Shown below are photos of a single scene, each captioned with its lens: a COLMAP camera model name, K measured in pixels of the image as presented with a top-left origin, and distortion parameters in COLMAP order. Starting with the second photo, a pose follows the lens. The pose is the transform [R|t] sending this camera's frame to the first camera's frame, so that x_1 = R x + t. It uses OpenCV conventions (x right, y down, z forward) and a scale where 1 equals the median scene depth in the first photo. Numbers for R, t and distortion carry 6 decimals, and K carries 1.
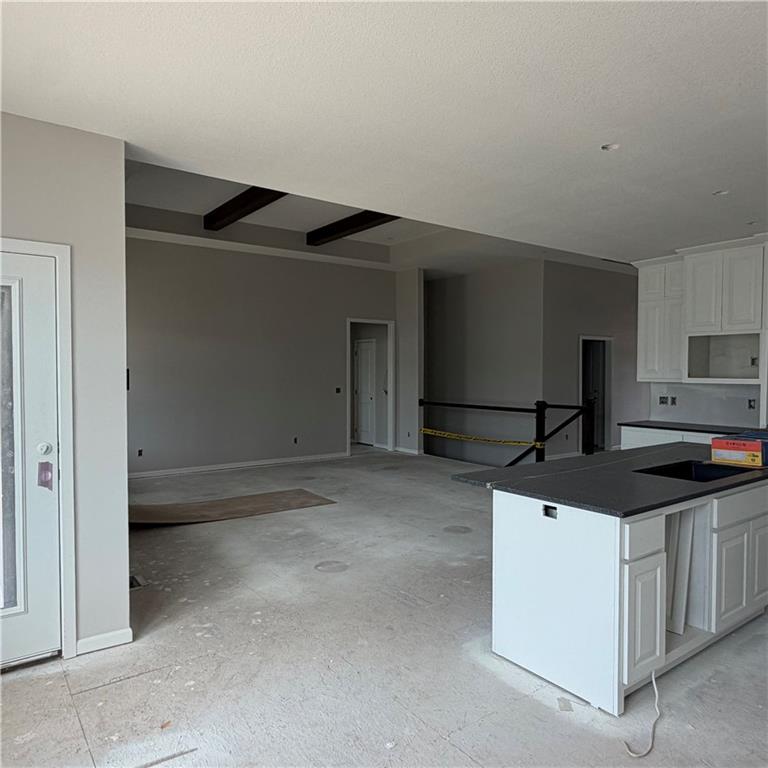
lens RADIAL K [[577.4, 0, 379.7], [0, 577.4, 387.3], [0, 0, 1]] dist [-0.000360, -0.000399]
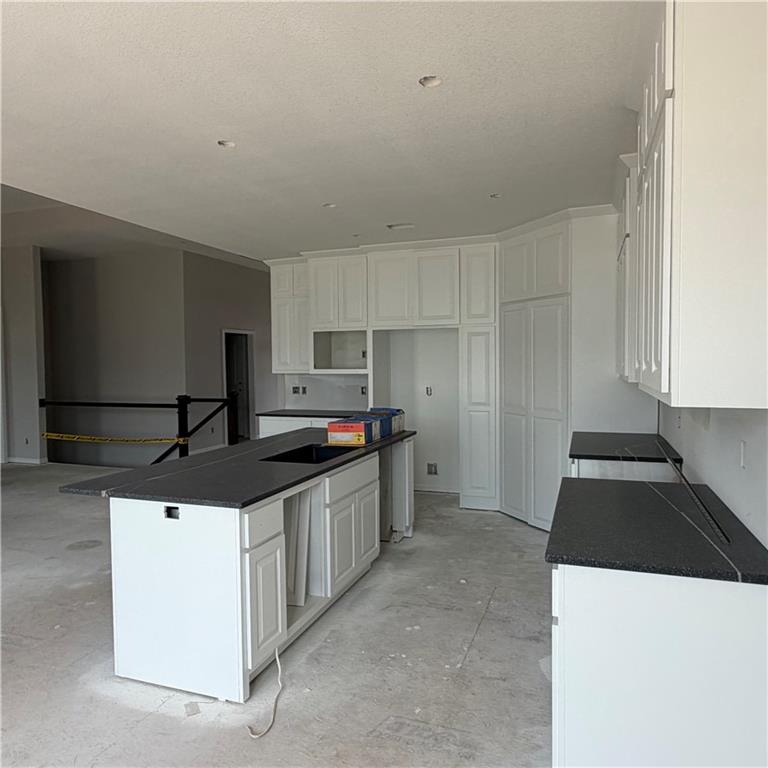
lens RADIAL K [[577.4, 0, 387.2], [0, 577.4, 380.4], [0, 0, 1]] dist [-0.000360, -0.000399]
pose [[0.828089, -0.028655, 0.559863, 0.042468], [0.028311, 0.999556, 0.009285, -0.001687], [-0.559881, 0.008162, 0.828533, 0.004186]]
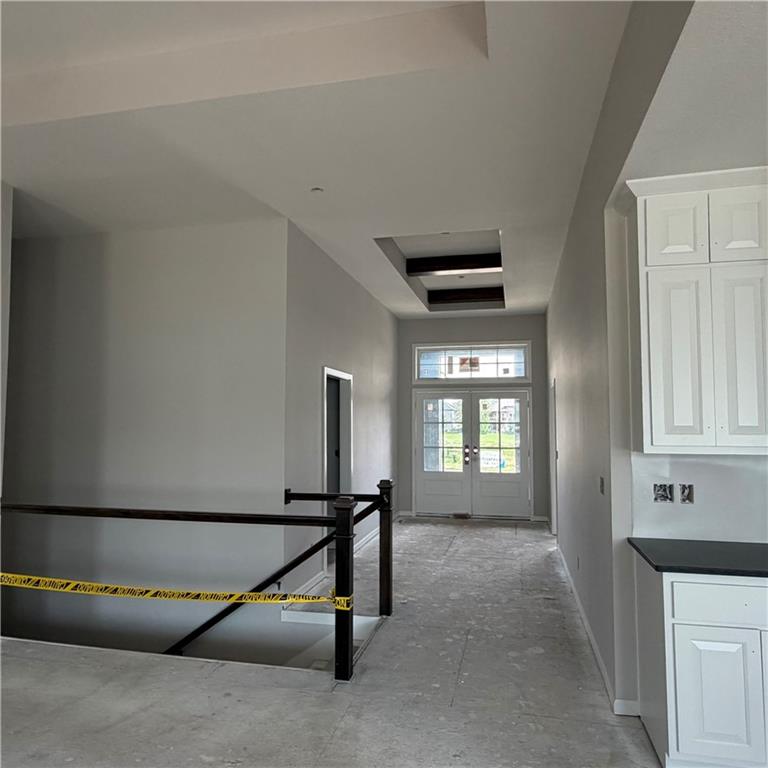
lens RADIAL K [[577.4, 0, 375.9], [0, 577.4, 385.8], [0, 0, 1]] dist [-0.000360, -0.000399]
pose [[0.760466, 0.044653, 0.647840, 0.022950], [0.019258, 0.995643, -0.091232, -0.040704], [-0.649092, 0.081855, 0.756293, 1.311037]]
